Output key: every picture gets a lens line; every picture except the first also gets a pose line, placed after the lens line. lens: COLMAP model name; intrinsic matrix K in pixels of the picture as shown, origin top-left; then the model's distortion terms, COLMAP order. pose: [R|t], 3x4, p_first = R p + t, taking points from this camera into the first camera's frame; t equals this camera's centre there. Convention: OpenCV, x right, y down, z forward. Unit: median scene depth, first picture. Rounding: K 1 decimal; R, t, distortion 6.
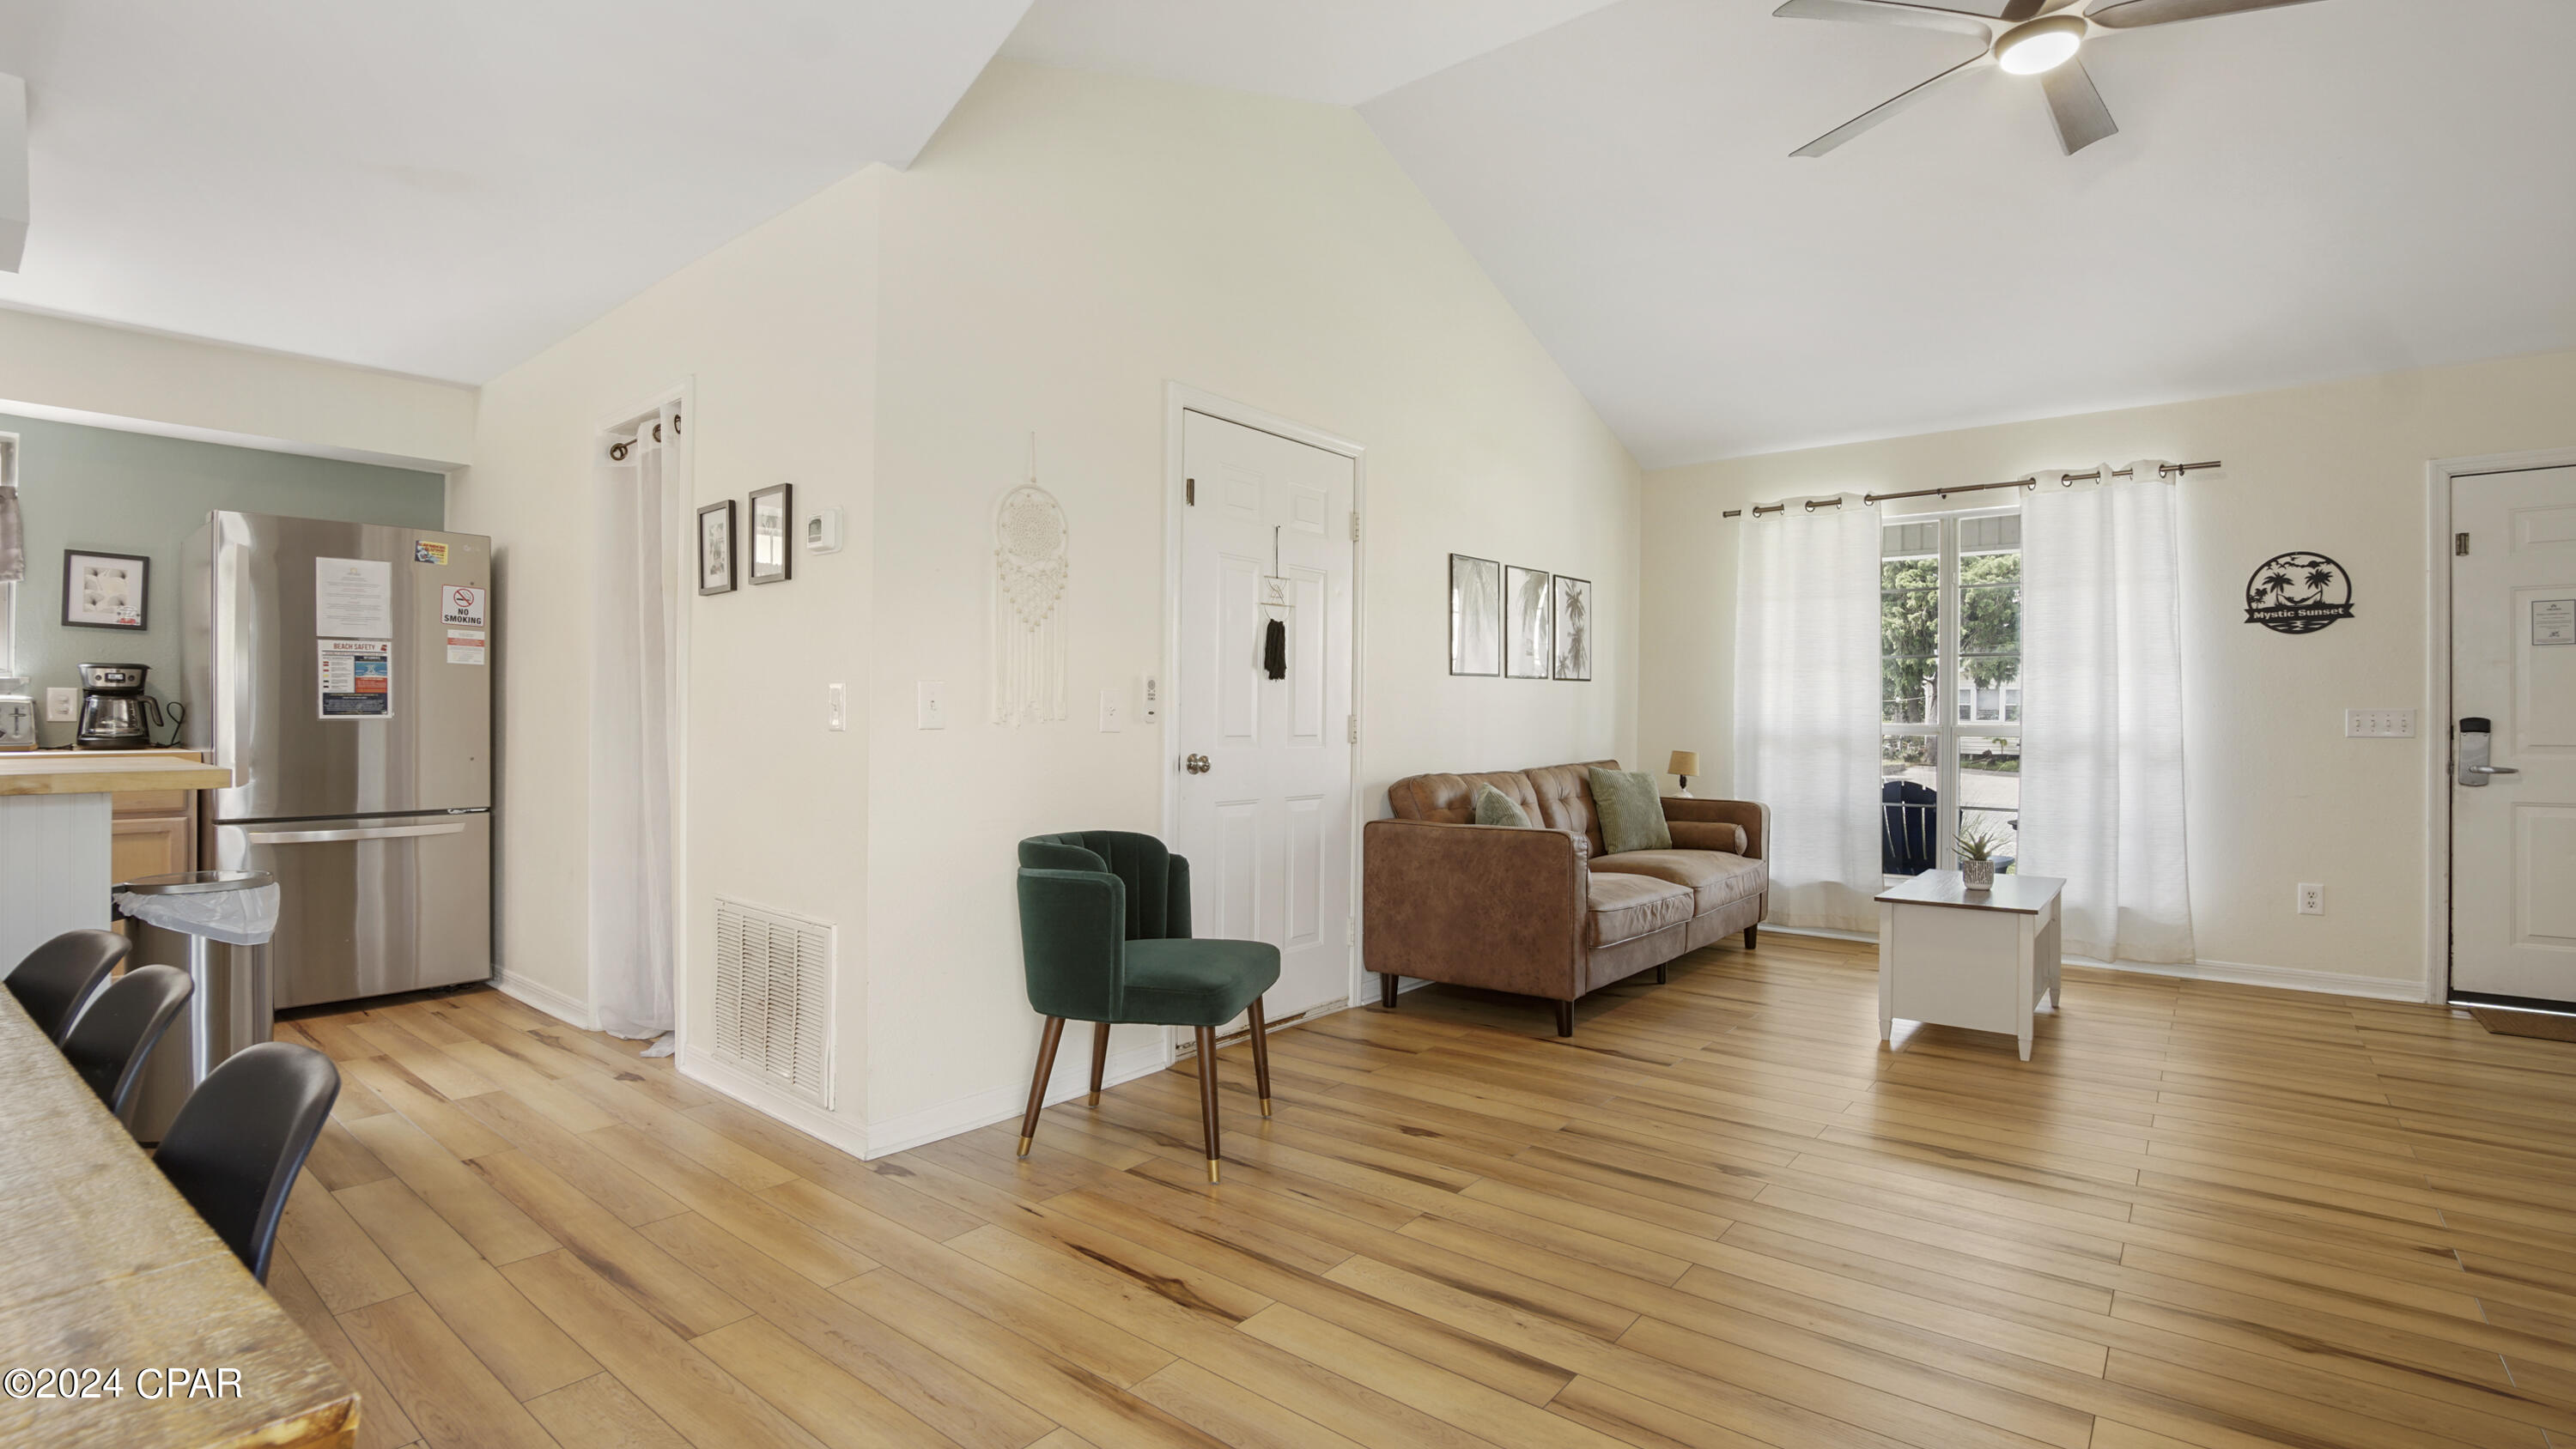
lens RADIAL K [[1182.1, 0, 1278.9], [0, 1182.1, 715.9], [0, 0, 1]] dist [-0.016372, -0.000252]
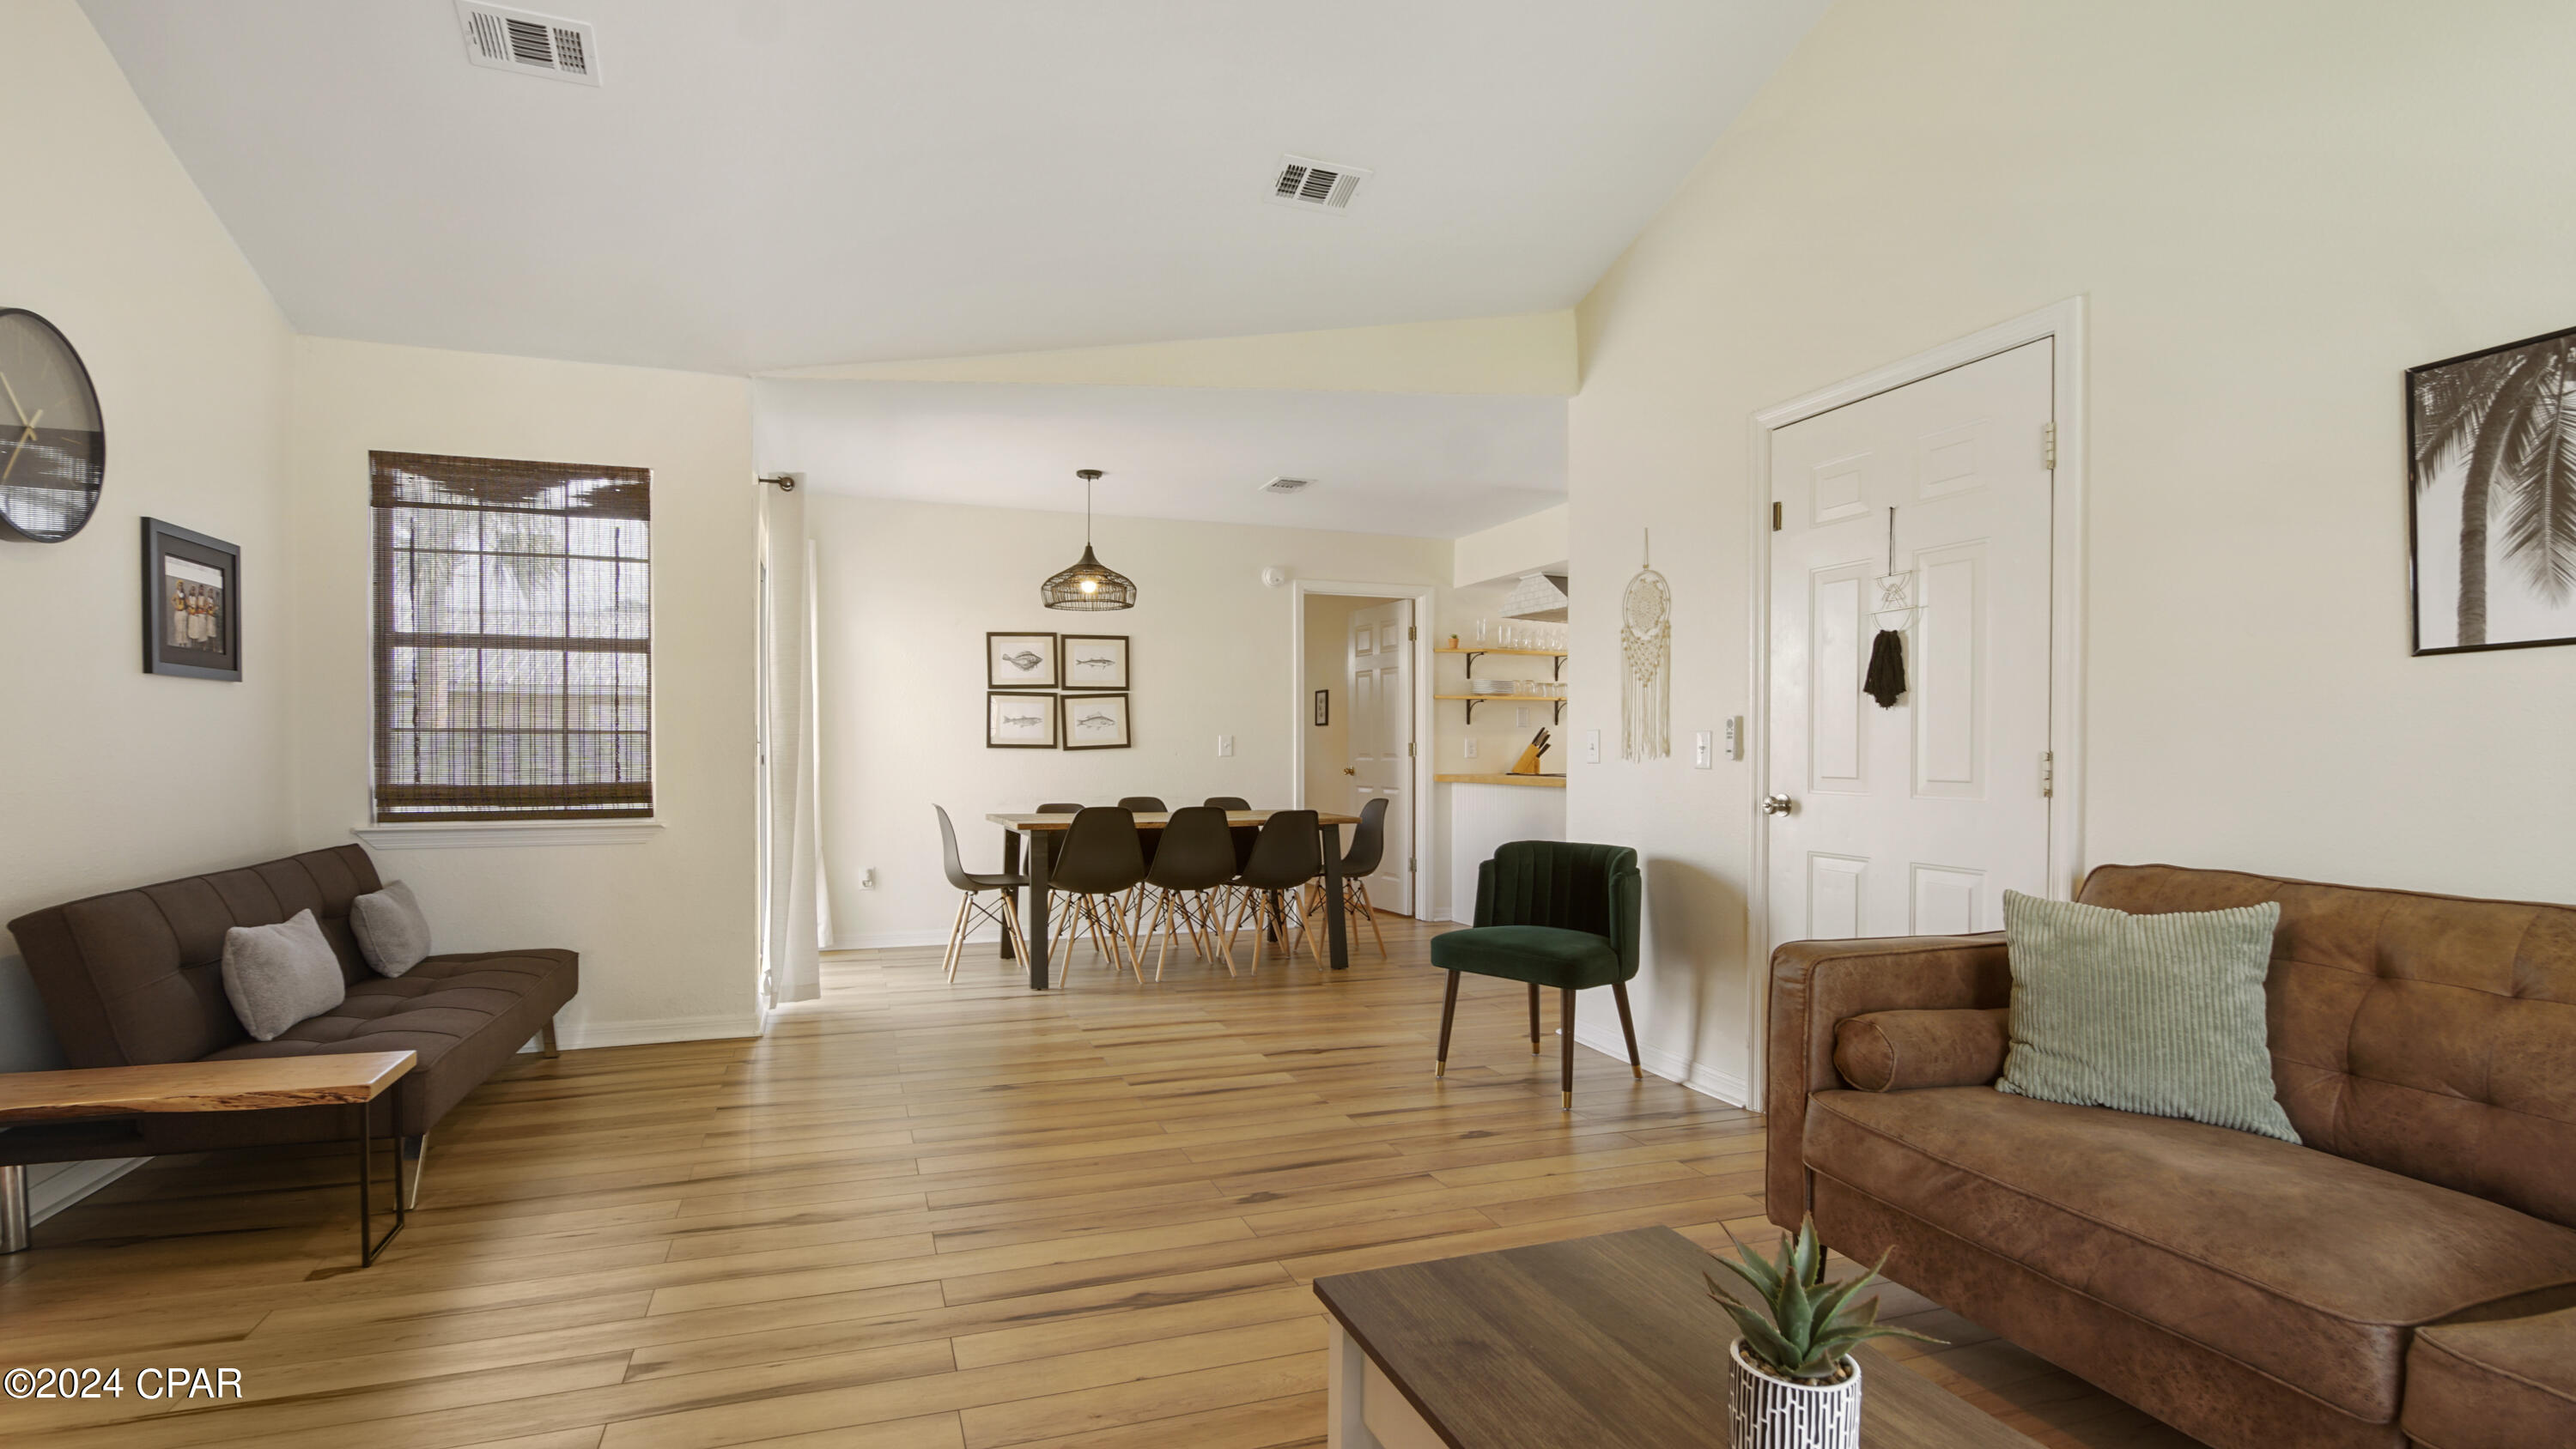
lens RADIAL K [[1182.1, 0, 1279.3], [0, 1182.1, 740.9], [0, 0, 1]] dist [-0.016372, -0.000252]
pose [[-0.501396, -0.017903, -0.865033, 0.822462], [-0.012423, 0.999832, -0.013492, 0.007284], [0.865129, 0.003982, -0.501534, 0.989190]]
